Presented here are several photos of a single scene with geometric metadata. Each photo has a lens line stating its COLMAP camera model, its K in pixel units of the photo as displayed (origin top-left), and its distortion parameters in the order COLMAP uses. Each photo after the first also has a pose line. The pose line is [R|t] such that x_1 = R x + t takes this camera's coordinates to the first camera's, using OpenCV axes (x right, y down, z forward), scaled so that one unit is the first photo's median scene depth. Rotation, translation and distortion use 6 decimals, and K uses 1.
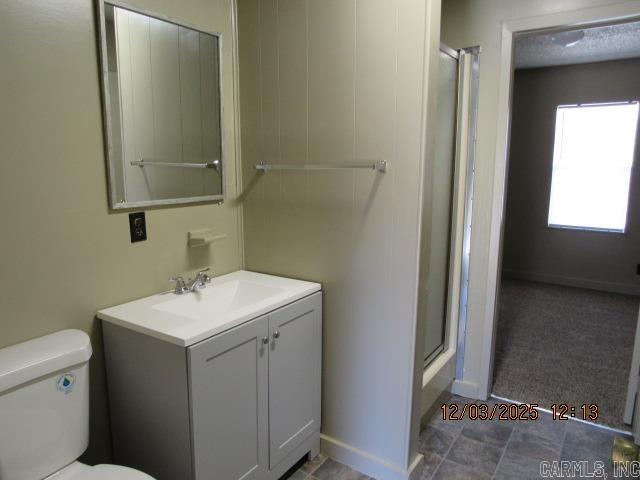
lens RADIAL K [[452.8, 0, 319.1], [0, 452.8, 239.1], [0, 0, 1]] dist [0.005813, 0.001891]
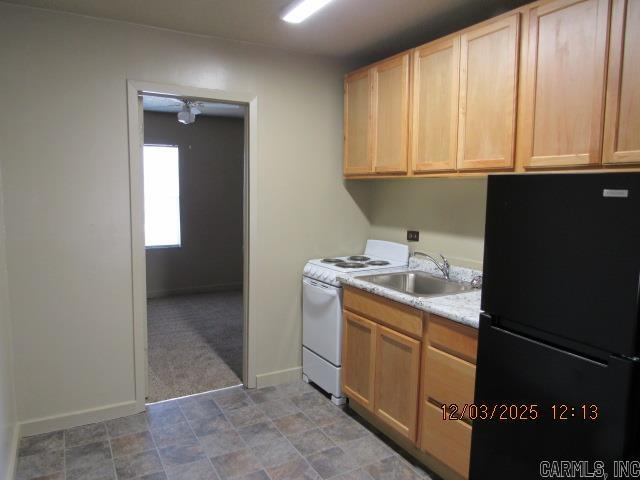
lens RADIAL K [[452.8, 0, 319.5], [0, 452.8, 239.0], [0, 0, 1]] dist [0.005813, 0.001891]
pose [[-0.456030, 0.089991, -0.885403, 1.296934], [-0.163027, 0.969593, 0.182516, -0.256494], [0.874905, 0.227577, -0.427492, 1.358697]]
